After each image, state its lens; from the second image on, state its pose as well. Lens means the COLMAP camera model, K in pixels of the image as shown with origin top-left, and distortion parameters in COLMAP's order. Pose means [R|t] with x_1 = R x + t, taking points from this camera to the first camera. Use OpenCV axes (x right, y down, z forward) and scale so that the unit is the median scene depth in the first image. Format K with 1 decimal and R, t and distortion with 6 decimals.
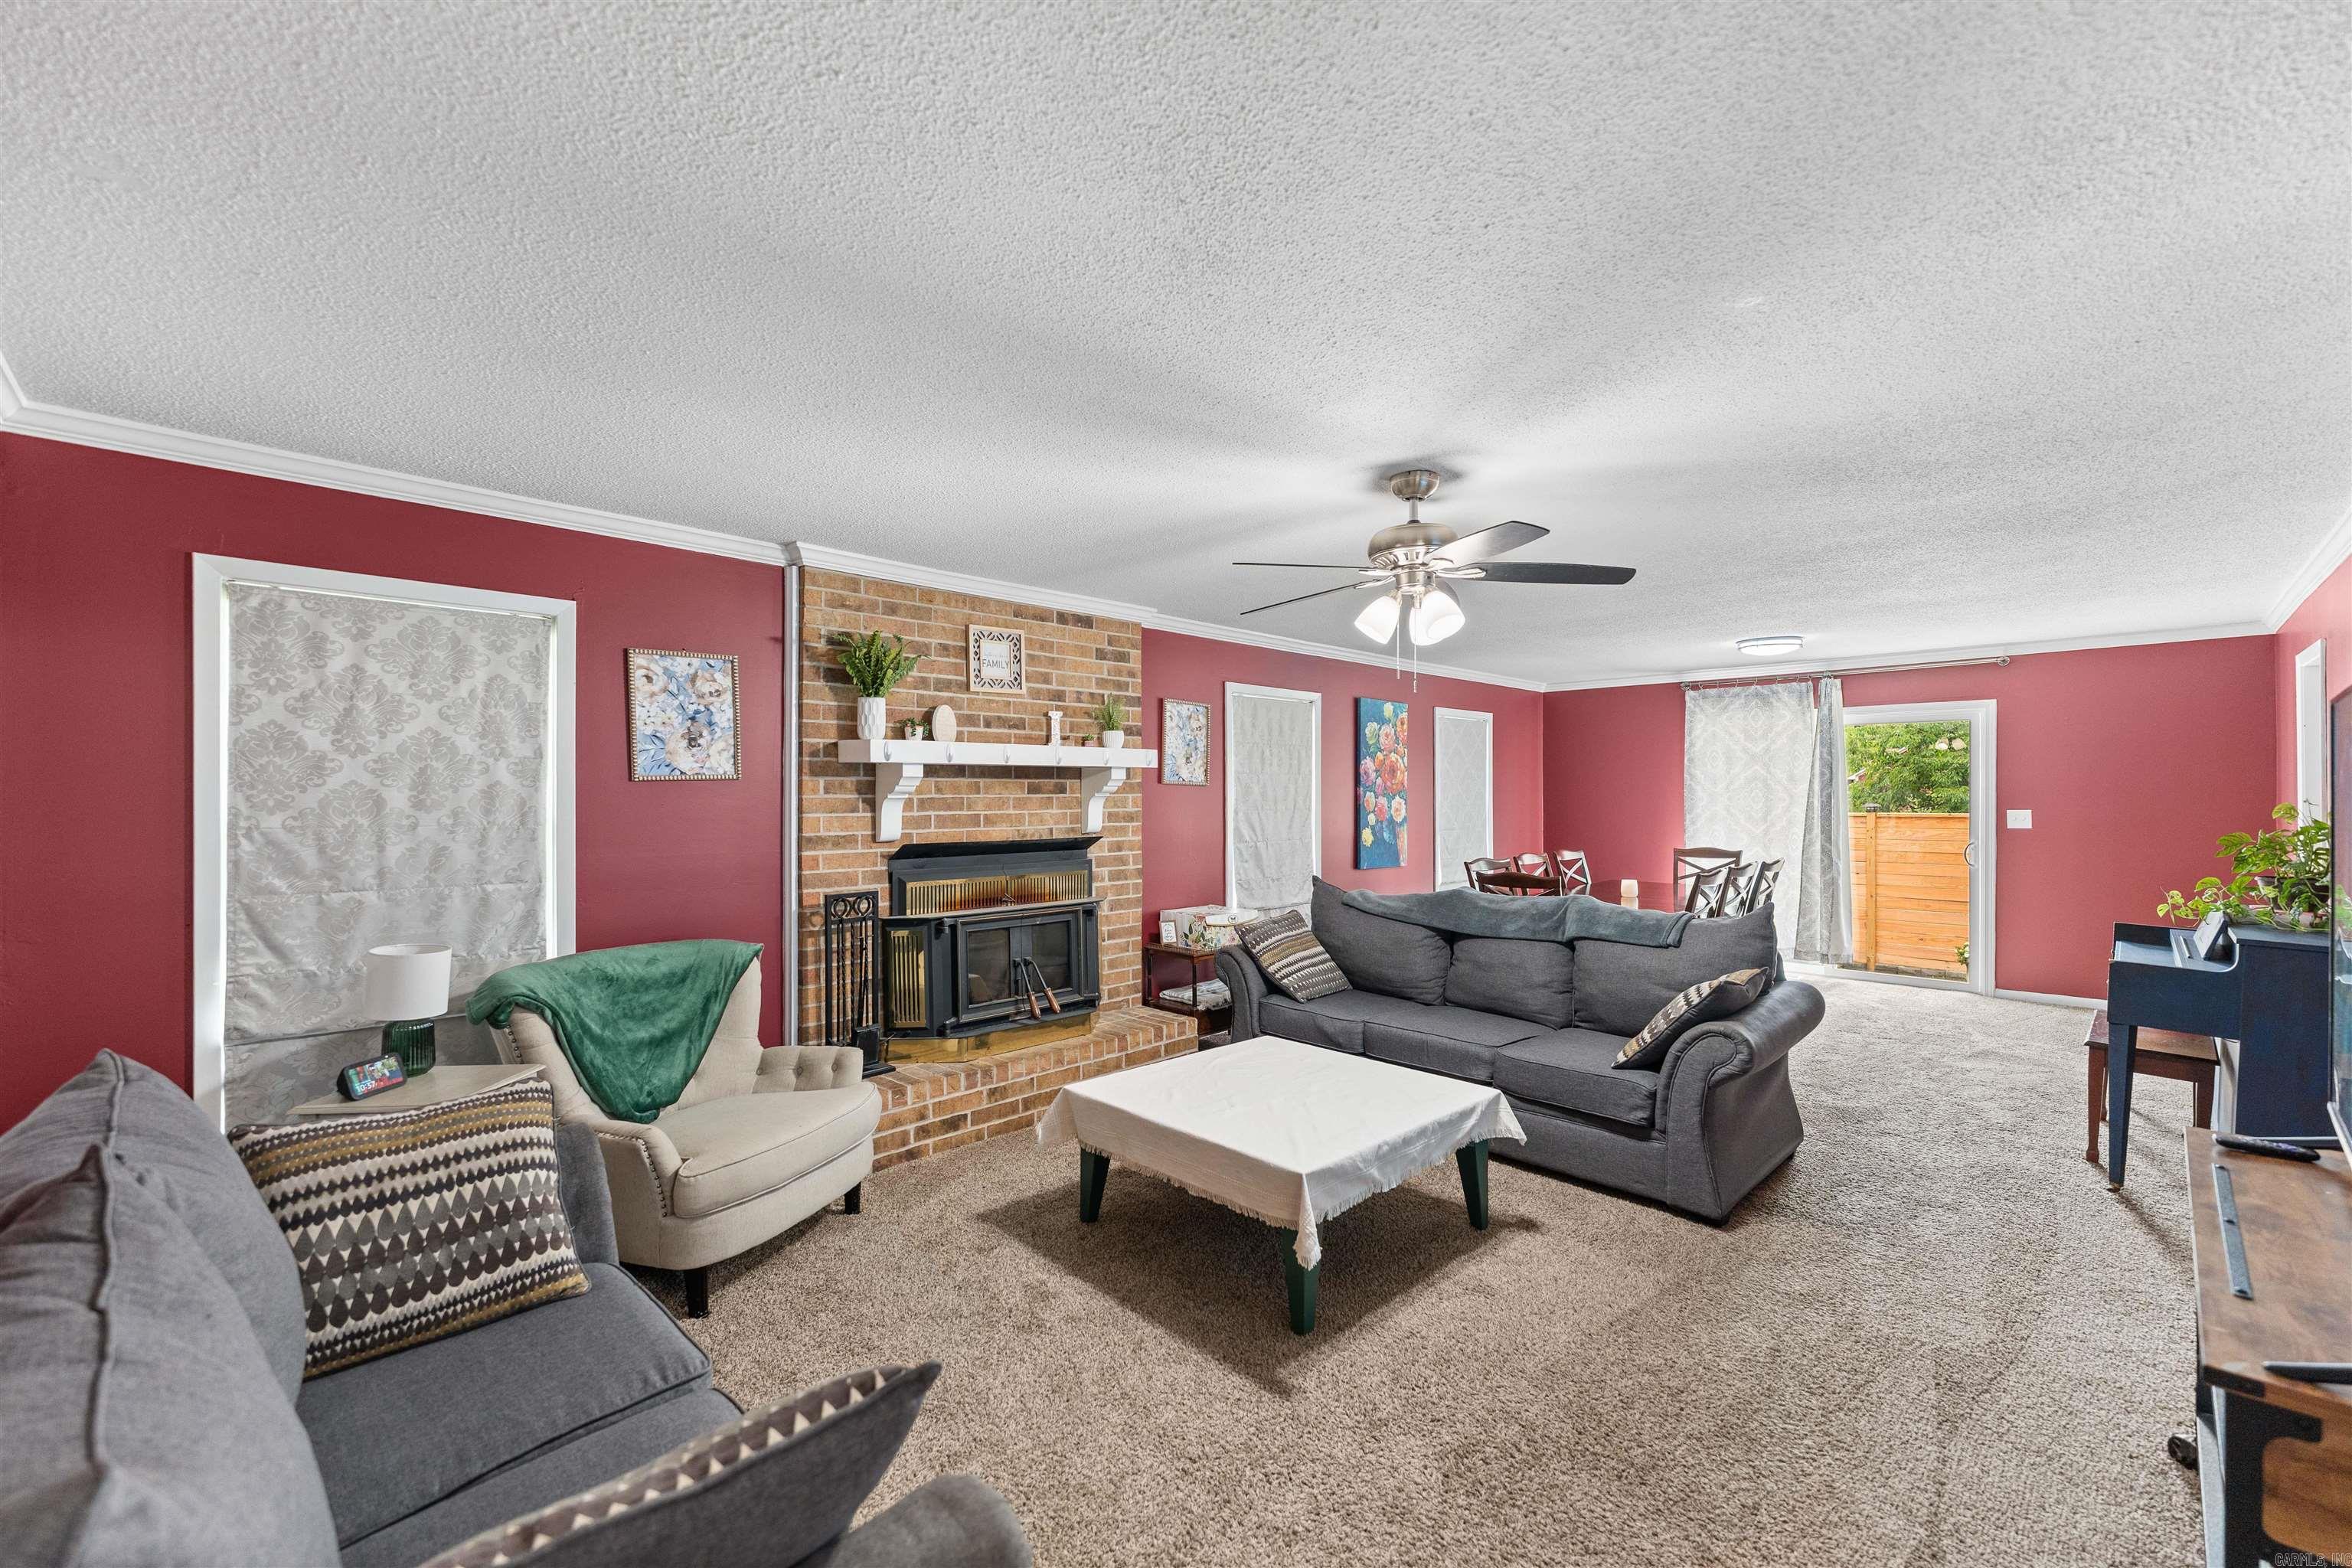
lens RADIAL K [[959.1, 0, 1184.2], [0, 959.1, 792.8], [0, 0, 1]] dist [-0.002615, -0.000283]
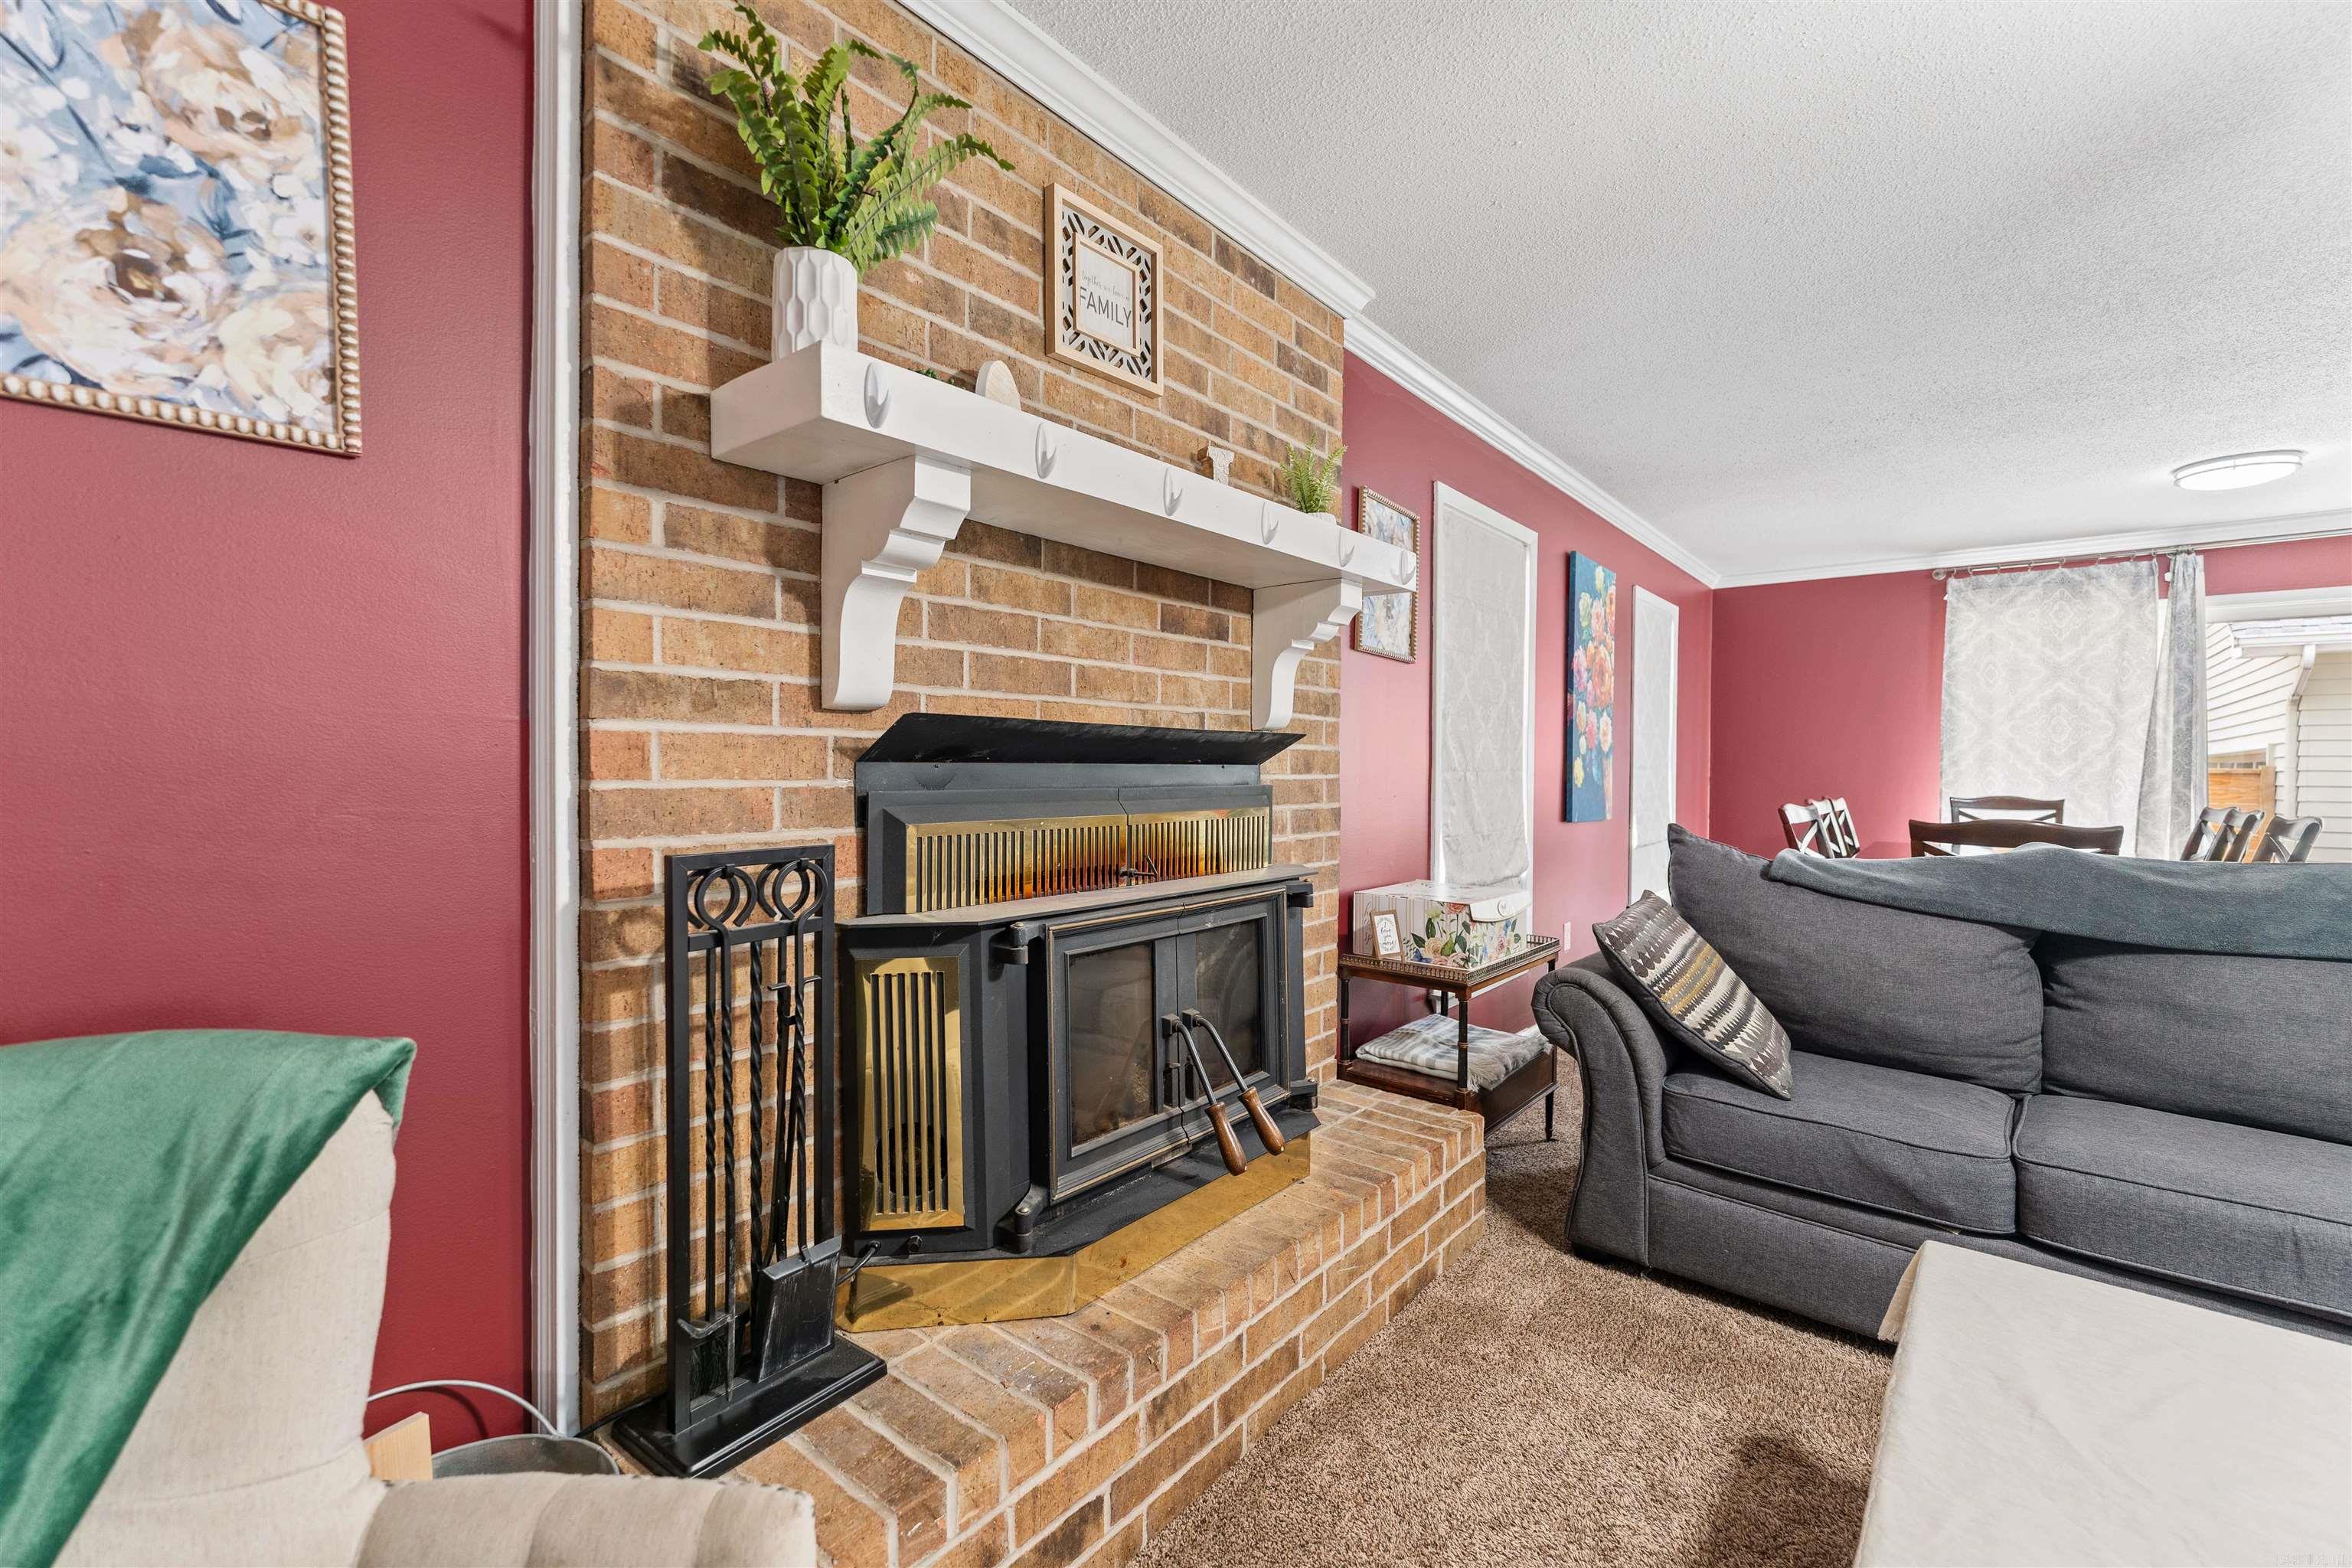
lens RADIAL K [[959.1, 0, 1170.9], [0, 959.1, 782.4], [0, 0, 1]] dist [-0.002615, -0.000283]
pose [[0.995395, 0.007792, 0.095540, -0.215748], [-0.009614, 0.999780, 0.018630, 0.067339], [-0.095374, -0.019462, 0.995251, 0.603578]]
